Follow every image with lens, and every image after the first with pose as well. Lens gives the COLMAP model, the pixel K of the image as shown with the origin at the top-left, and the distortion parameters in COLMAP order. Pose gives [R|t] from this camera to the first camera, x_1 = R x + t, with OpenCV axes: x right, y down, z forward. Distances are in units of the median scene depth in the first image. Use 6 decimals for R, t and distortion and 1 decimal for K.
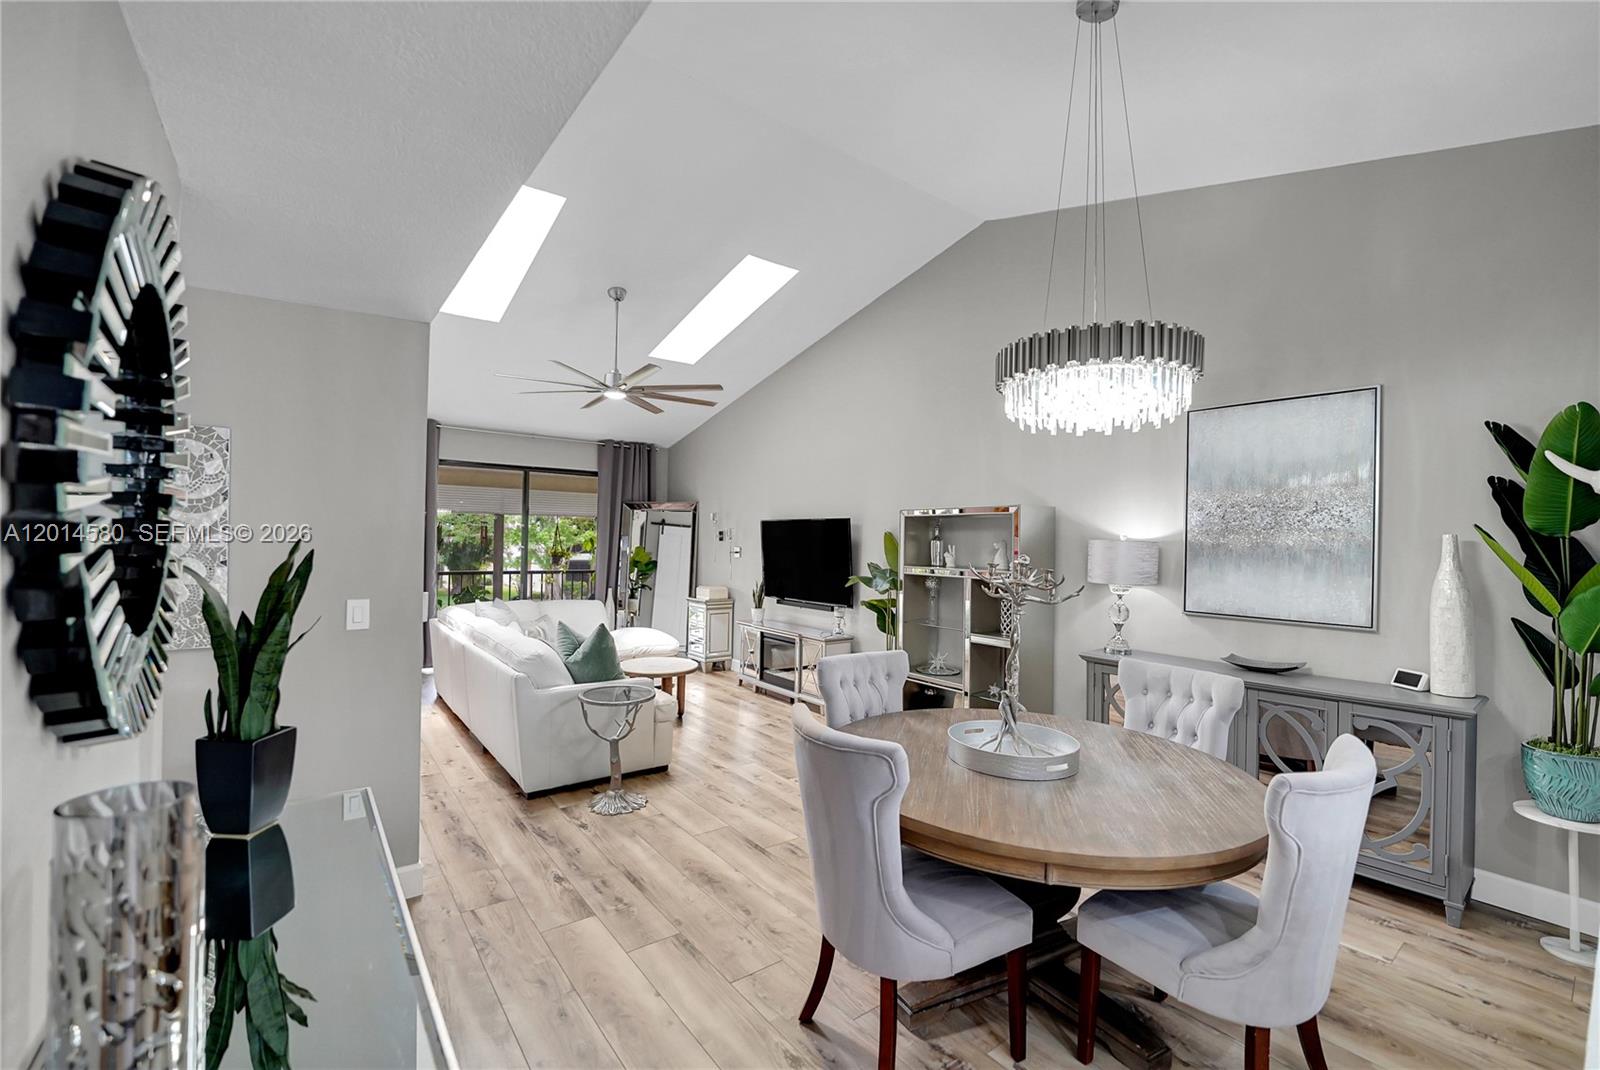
lens RADIAL K [[660.1, 0, 801.2], [0, 660.1, 537.0], [0, 0, 1]] dist [-0.031315, 0.003415]
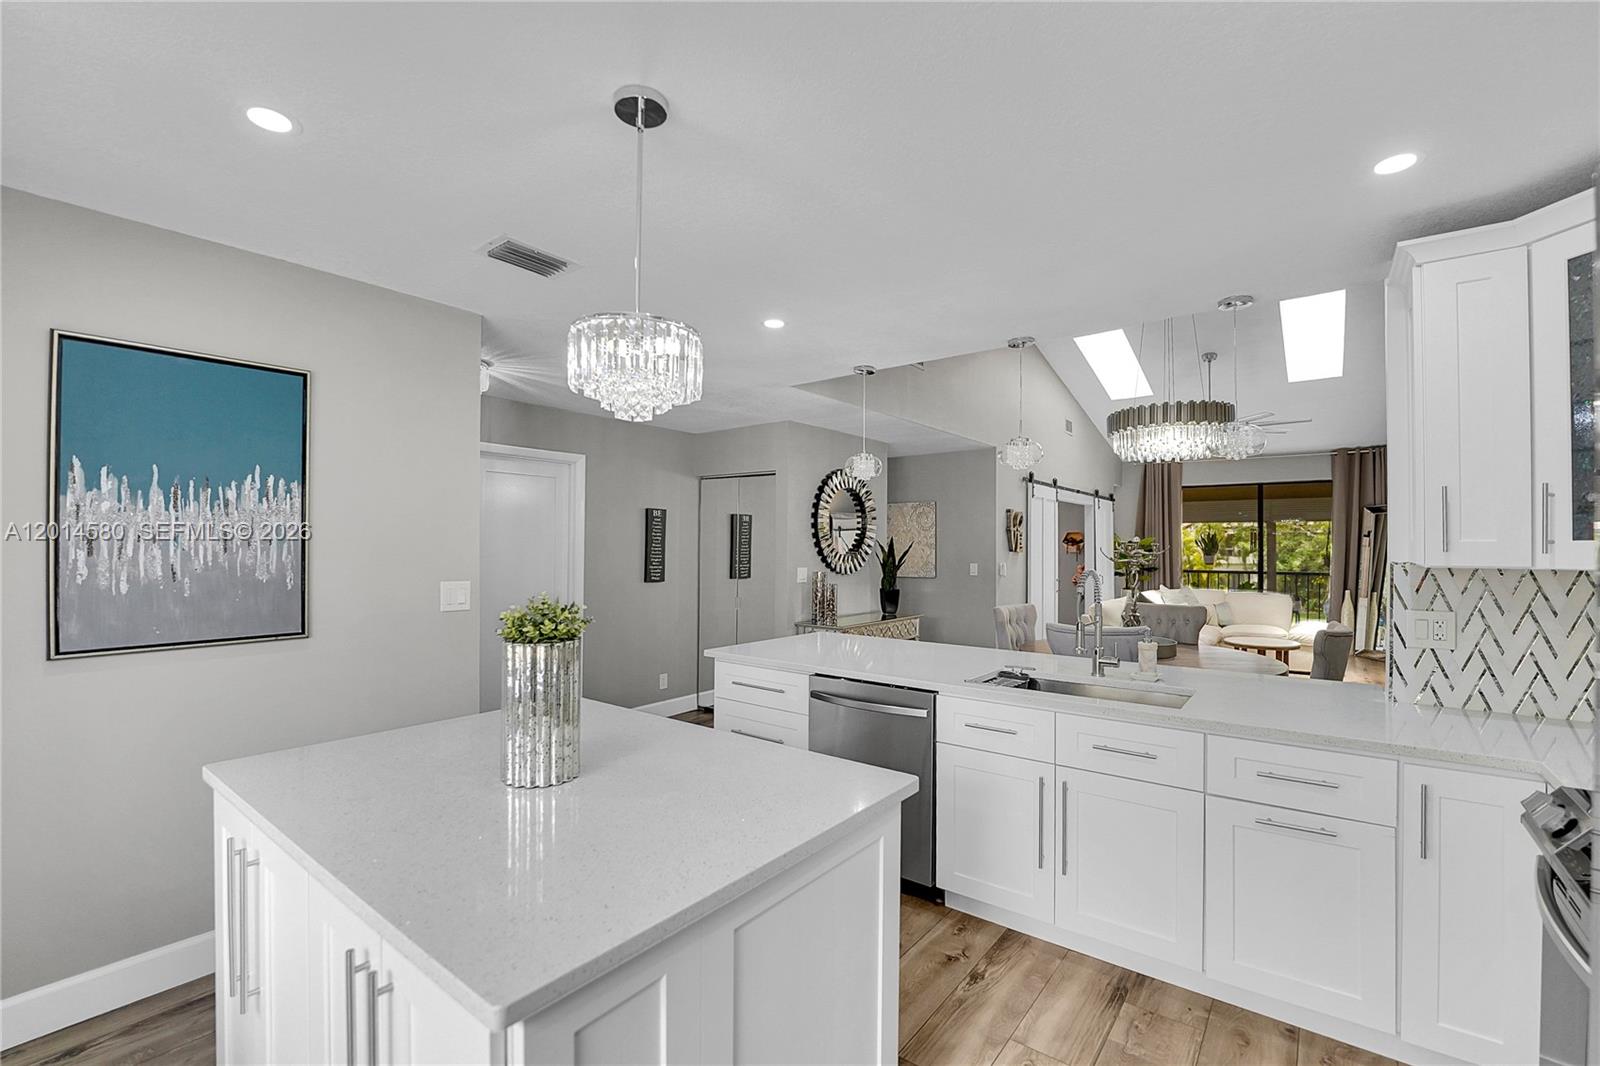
lens RADIAL K [[675.2, 0, 805.9], [0, 675.2, 540.3], [0, 0, 1]] dist [-0.030218, 0.002879]
pose [[0.254708, -0.028705, -0.966592, 1.131610], [0.007048, 0.999588, -0.027827, 0.049708], [0.966992, 0.000275, 0.254805, -0.197113]]
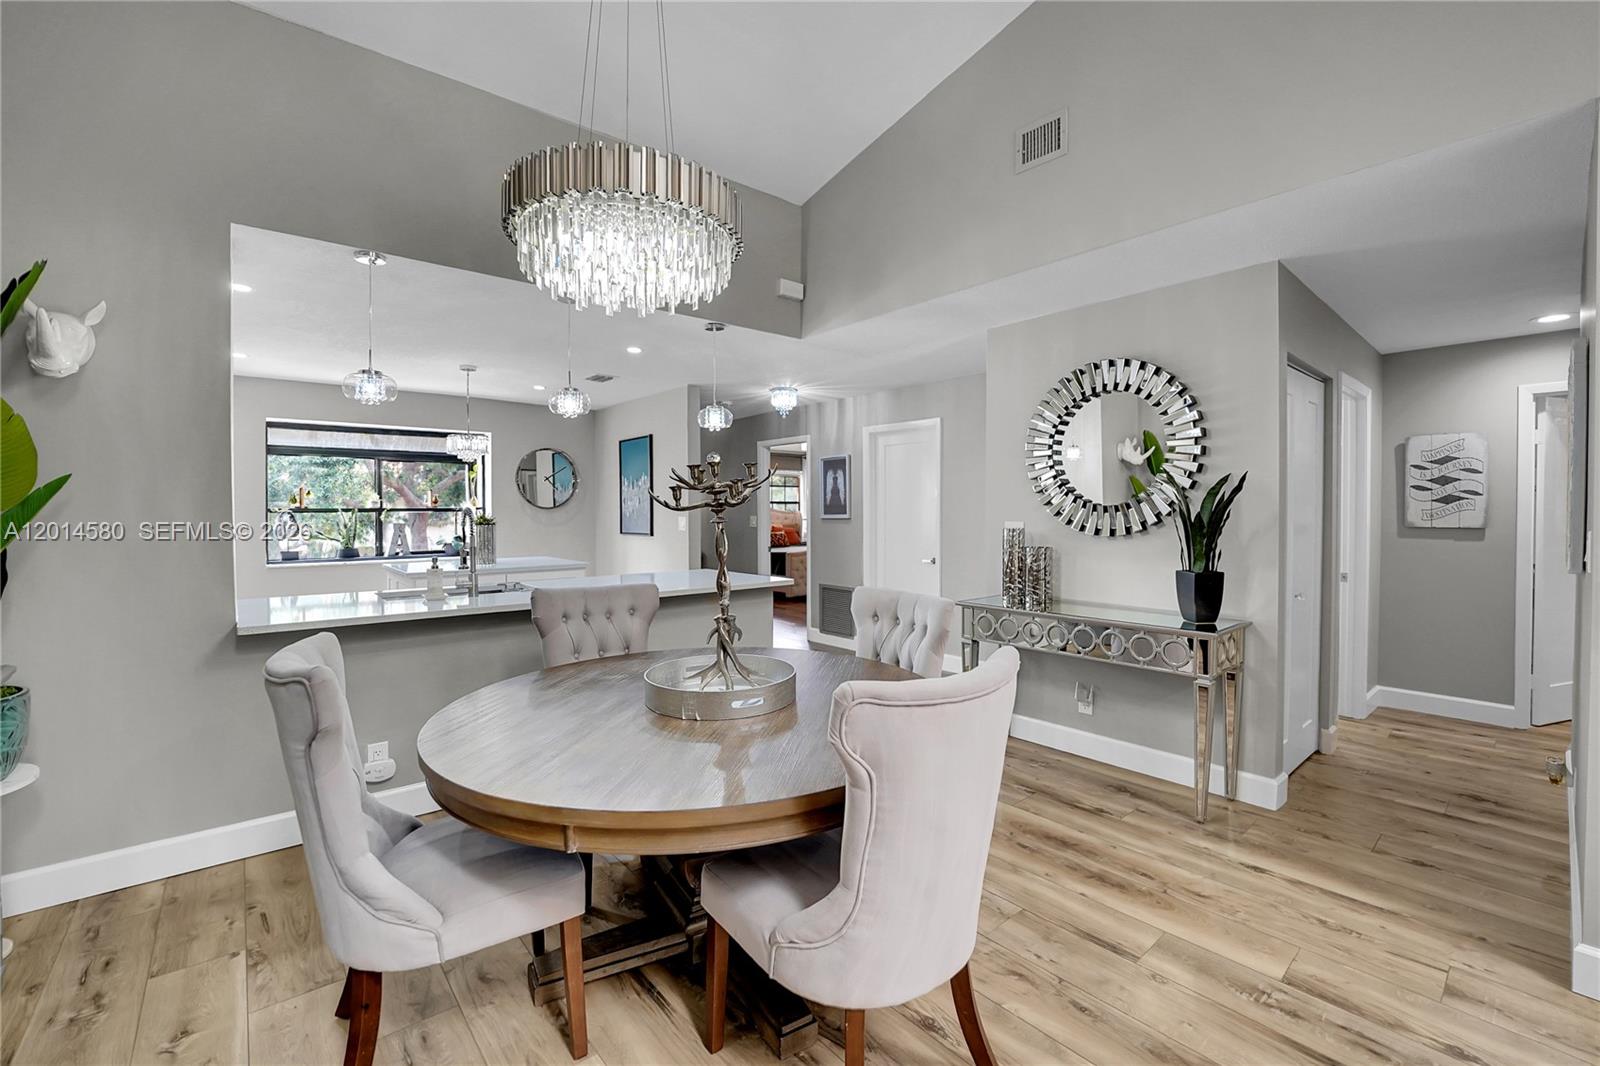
lens RADIAL K [[675.2, 0, 796.5], [0, 675.2, 522.3], [0, 0, 1]] dist [-0.030218, 0.002879]
pose [[-0.998537, -0.016014, -0.051651, 0.165896], [-0.016504, 0.999823, 0.009062, 0.063960], [0.051497, 0.009901, -0.998624, 1.137924]]
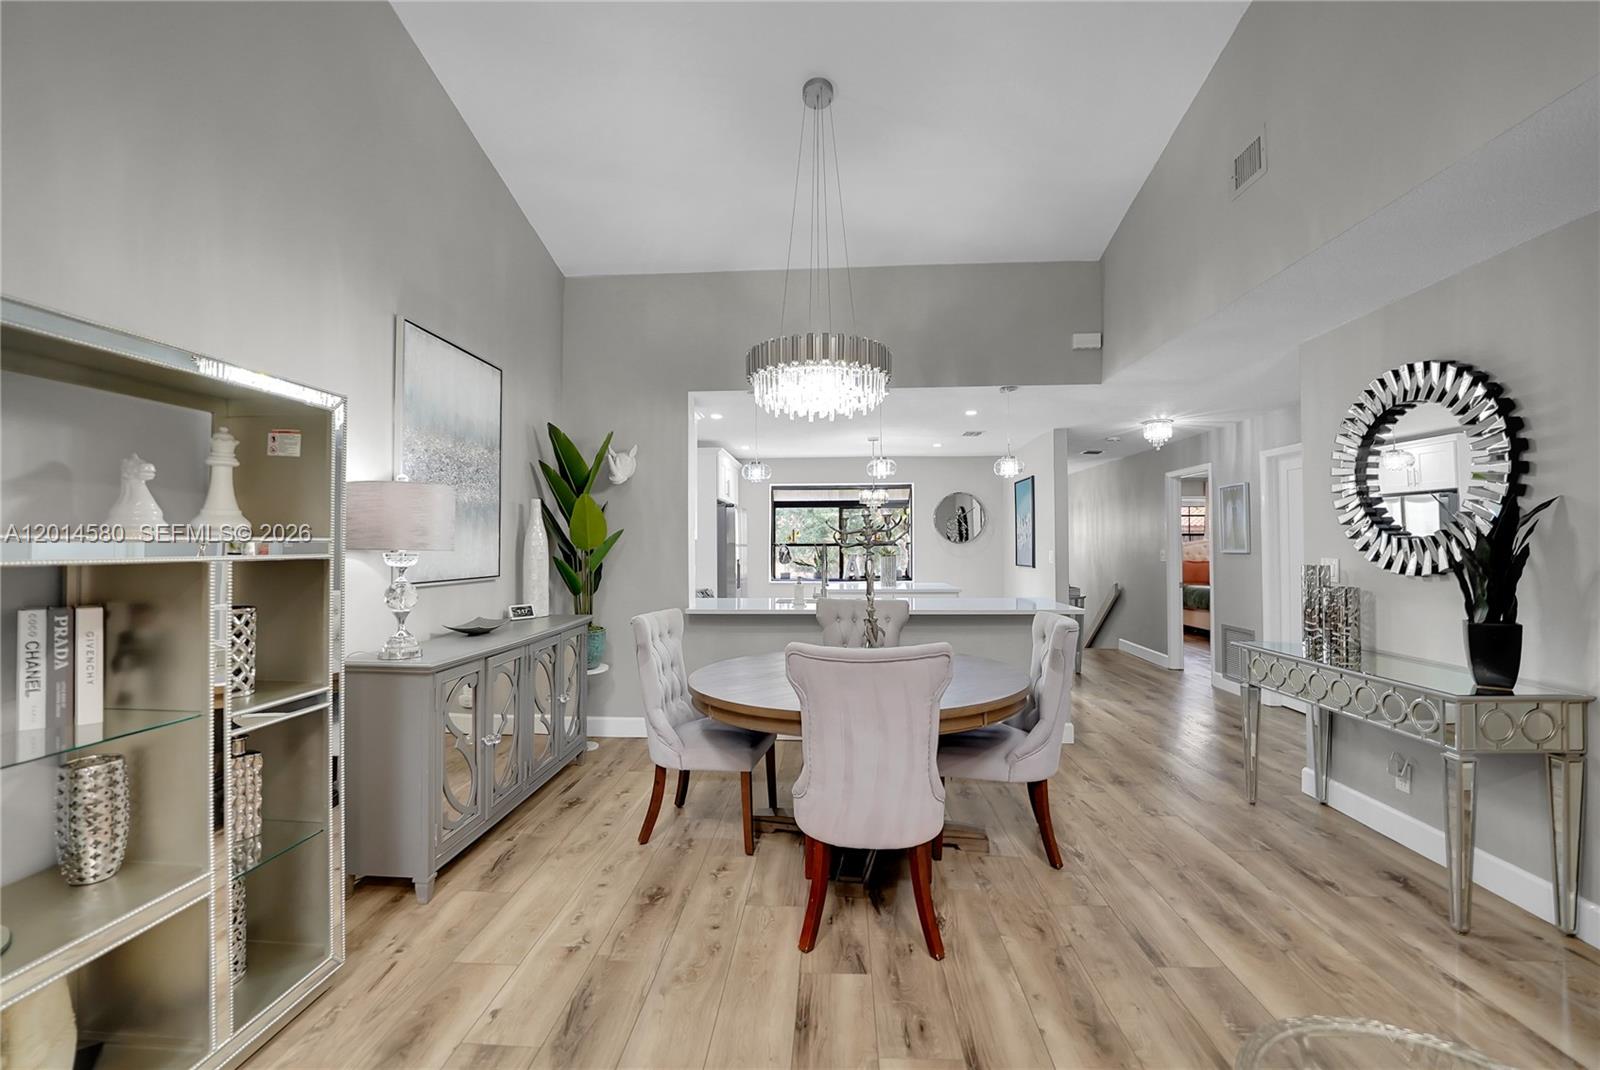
lens RADIAL K [[683.4, 0, 801.5], [0, 683.4, 530.4], [0, 0, 1]] dist [-0.022699, 0.001269]
pose [[-0.762351, -0.000943, 0.647163, -0.255132], [-0.014900, 0.999759, -0.016095, 0.055966], [-0.646992, -0.021912, -0.762181, 1.265852]]
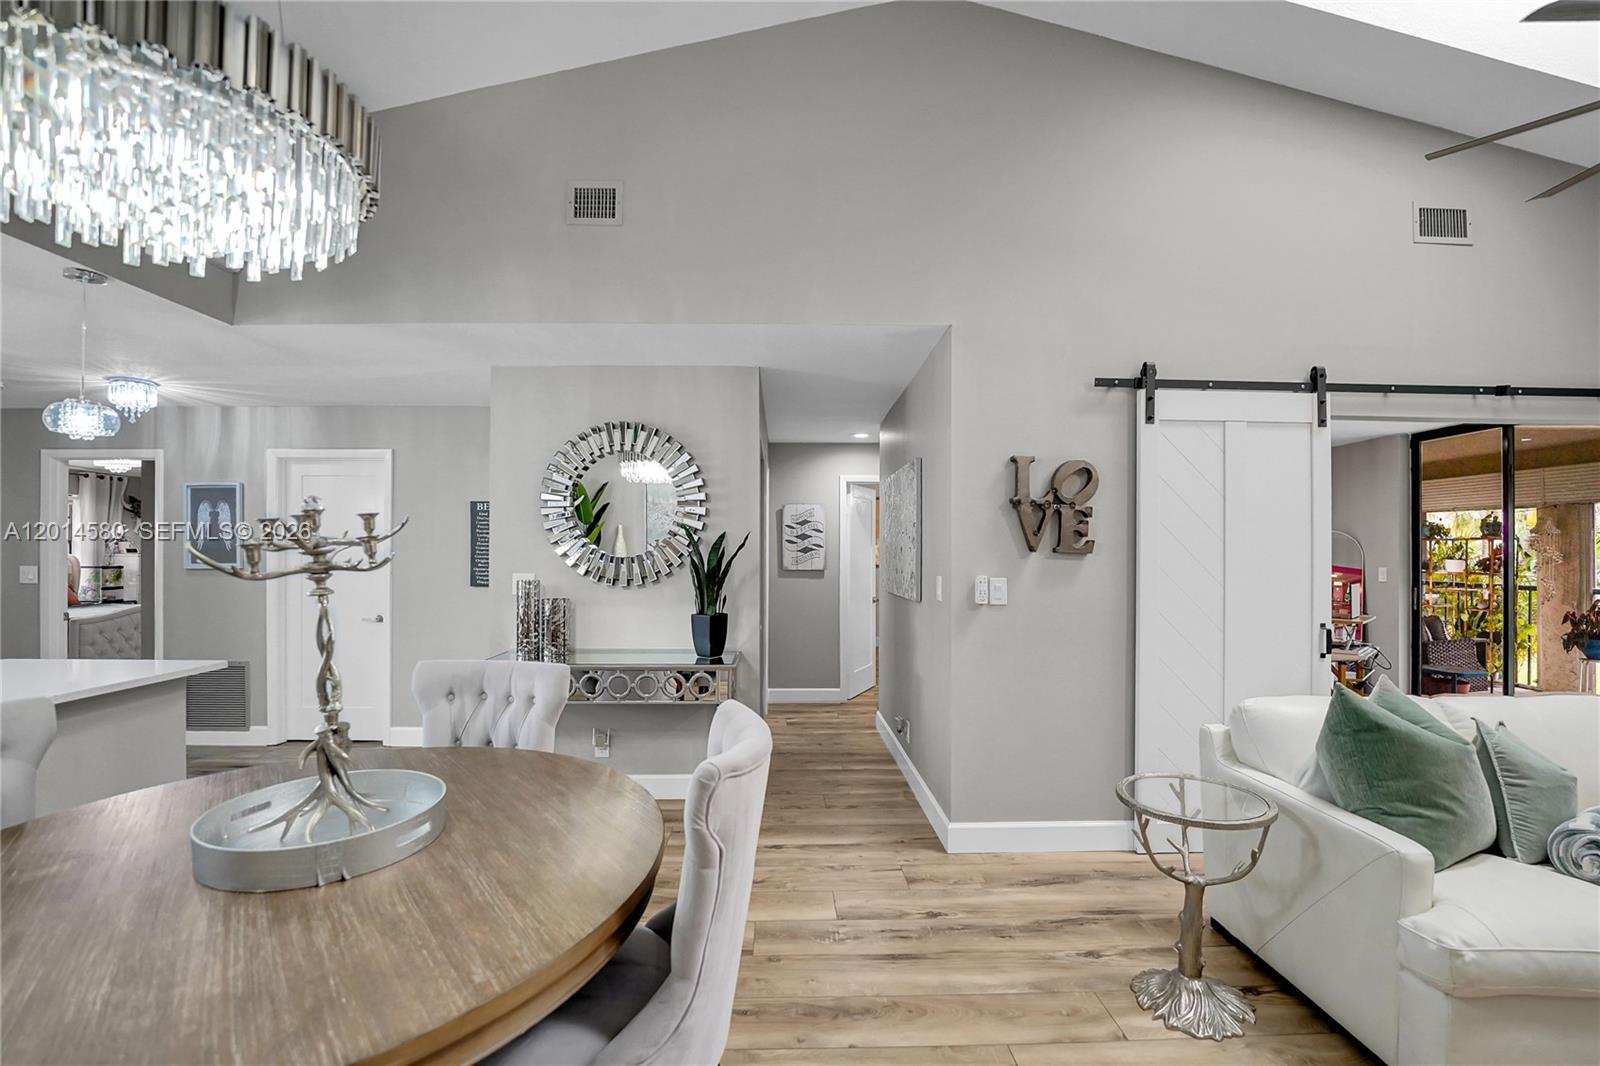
lens RADIAL K [[683.4, 0, 802.6], [0, 683.4, 547.9], [0, 0, 1]] dist [-0.022699, 0.001269]
pose [[-0.582773, -0.023262, -0.812302, 0.349258], [-0.007935, 0.999705, -0.022936, 0.049896], [0.812596, -0.006921, -0.582786, 1.043029]]
